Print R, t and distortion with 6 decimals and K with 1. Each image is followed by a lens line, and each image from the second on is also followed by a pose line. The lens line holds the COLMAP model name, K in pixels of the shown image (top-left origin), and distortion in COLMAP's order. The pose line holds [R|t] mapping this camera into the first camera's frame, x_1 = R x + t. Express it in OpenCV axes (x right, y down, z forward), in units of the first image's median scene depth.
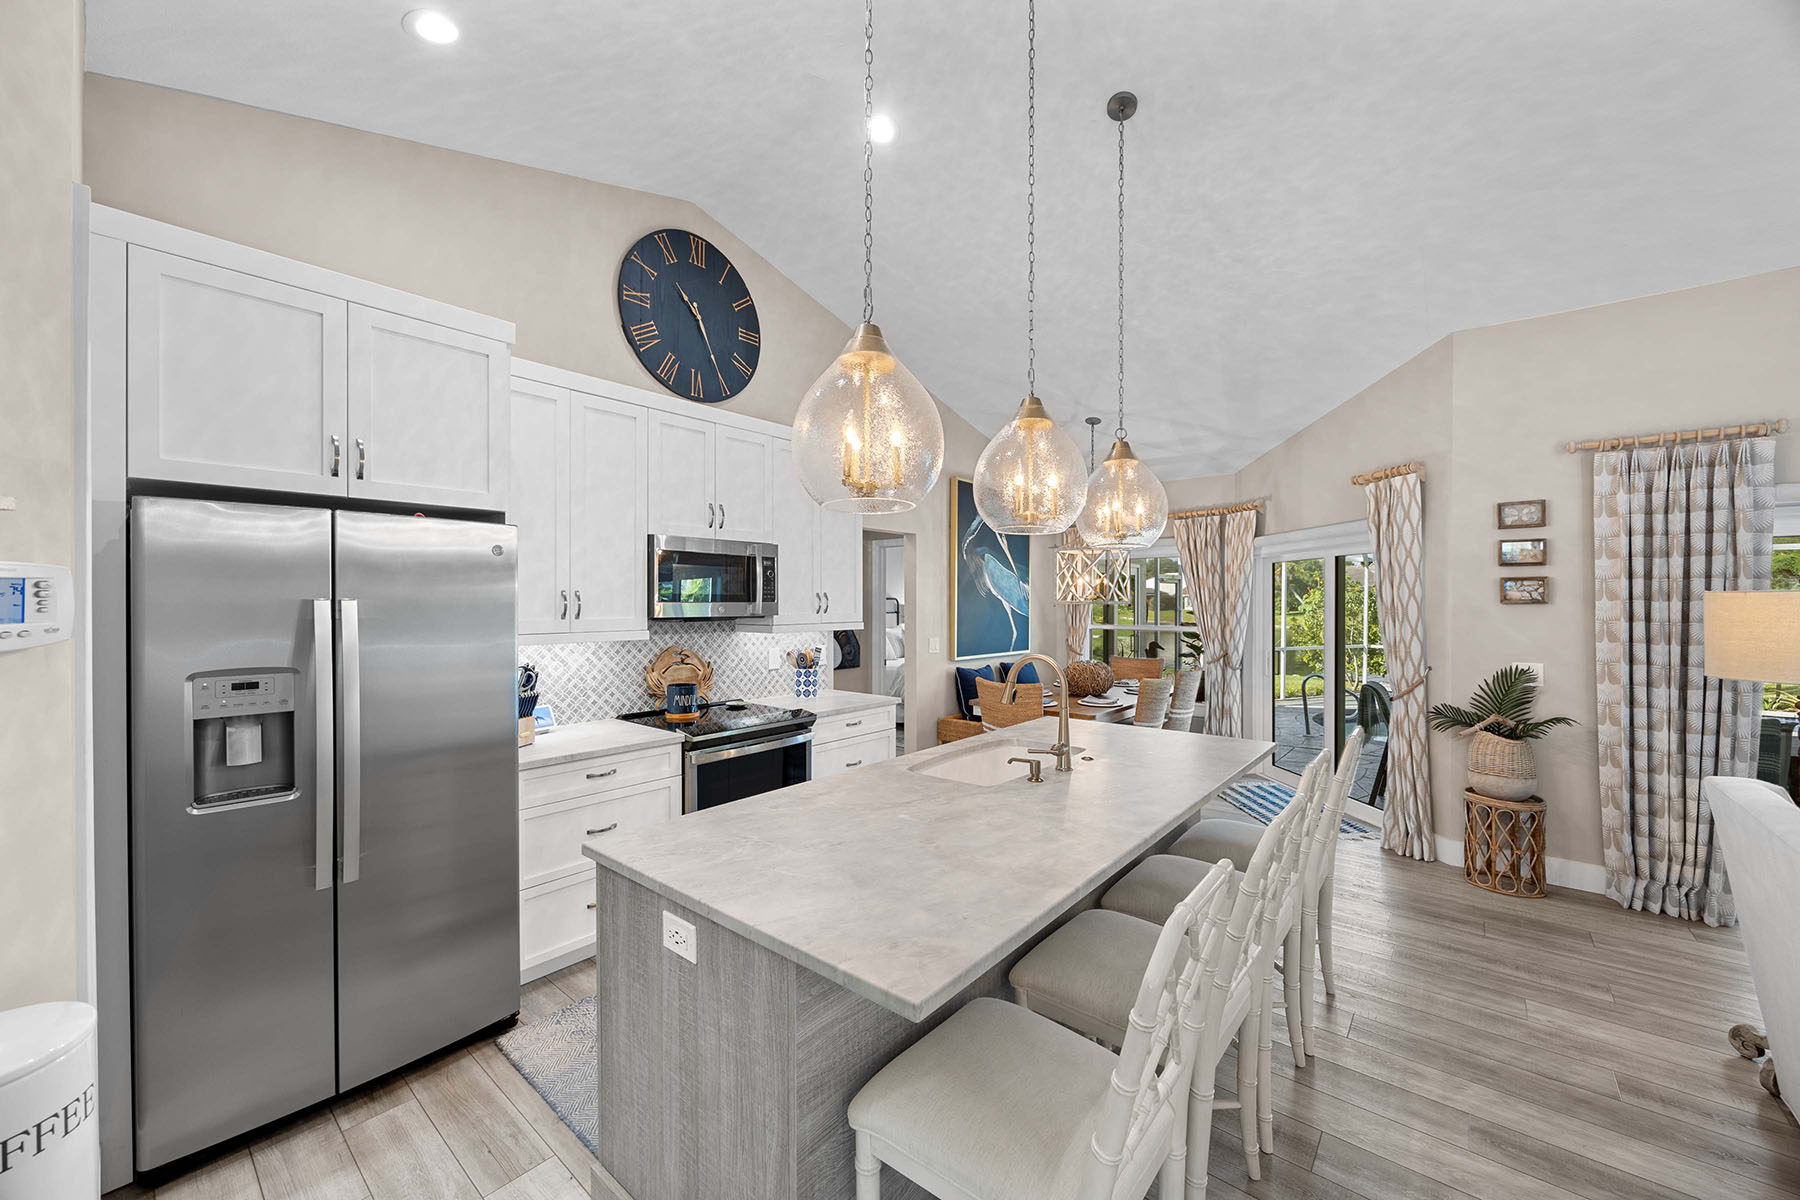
lens RADIAL K [[692.7, 0, 900.8], [0, 692.7, 589.2], [0, 0, 1]] dist [-0.004518, 0.000190]
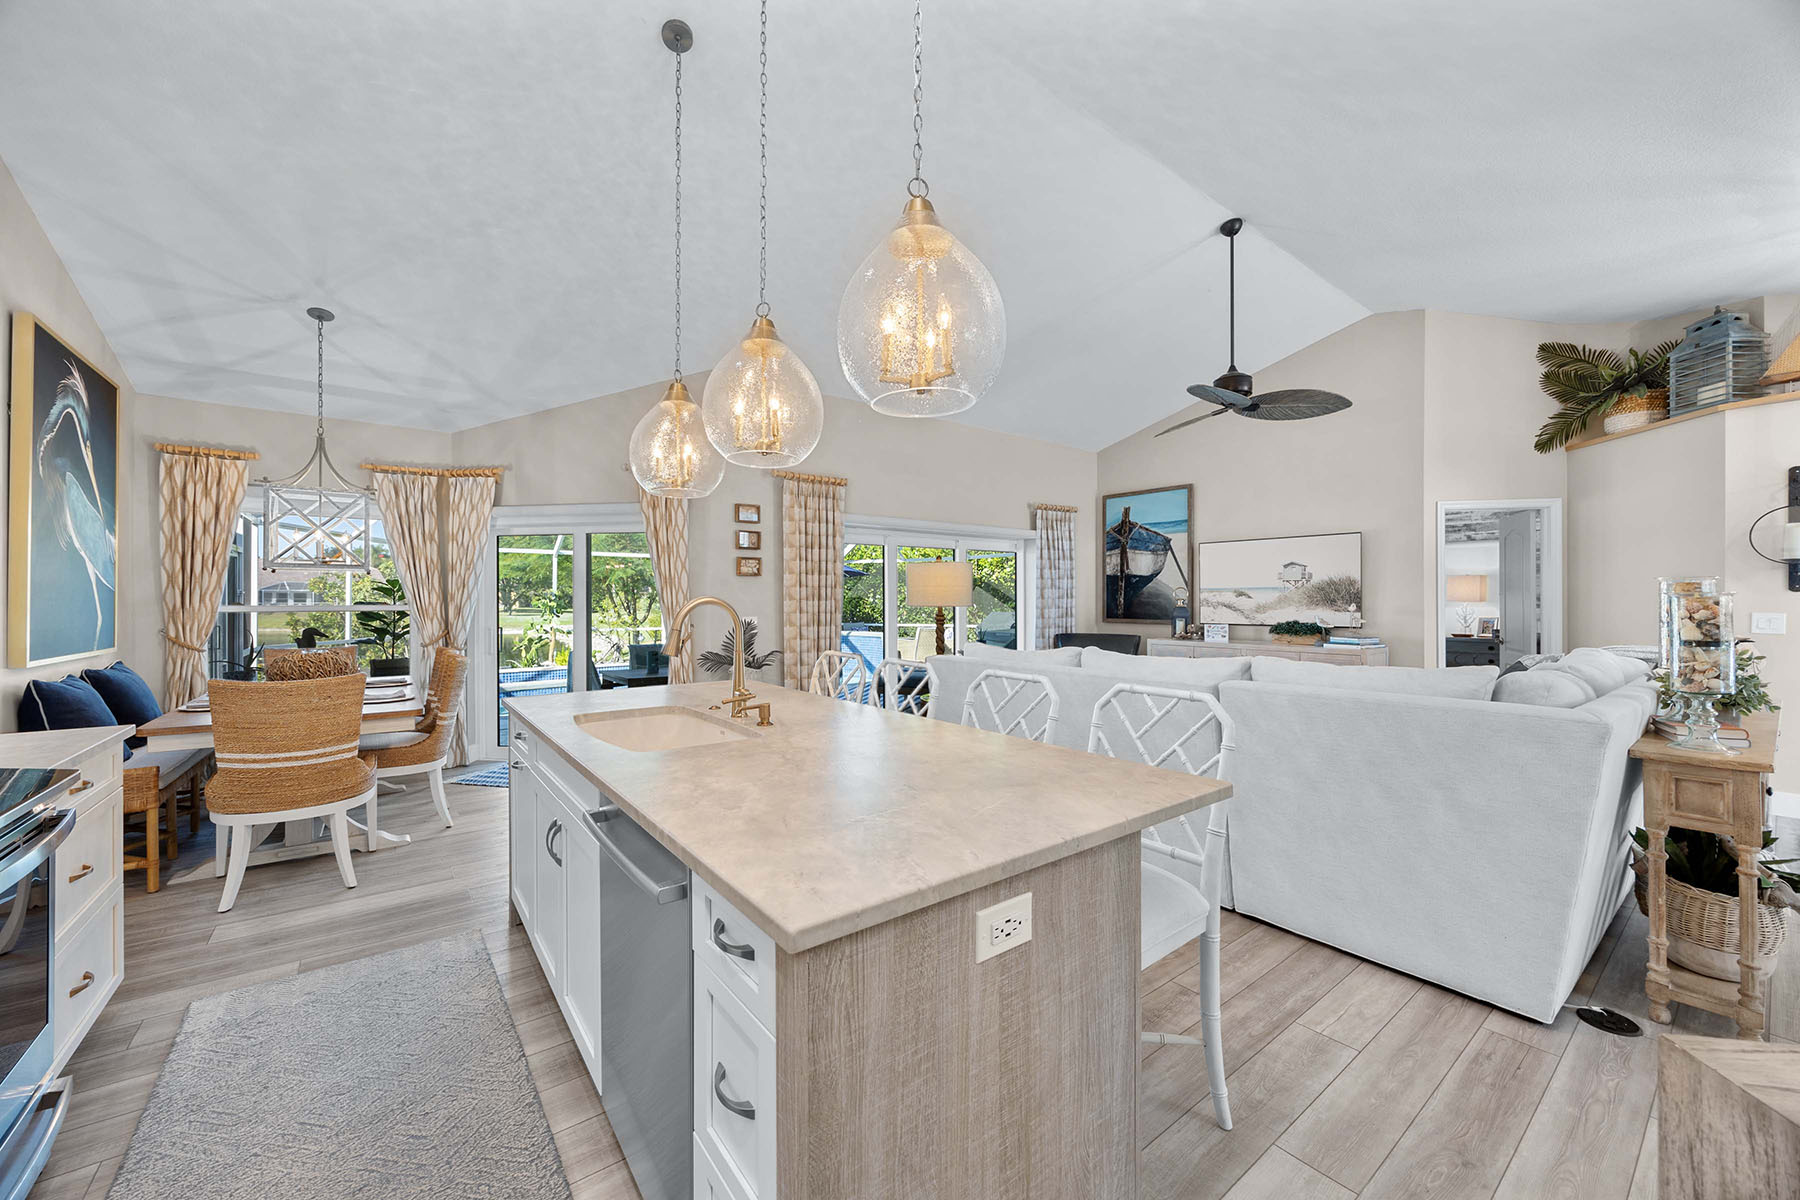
lens RADIAL K [[692.7, 0, 900.8], [0, 692.7, 589.2], [0, 0, 1]] dist [-0.004518, 0.000190]
pose [[0.214863, 0.016043, 0.976513, -0.434364], [-0.014776, 0.999804, -0.013174, 0.063422], [-0.976533, -0.011599, 0.215058, 0.388538]]
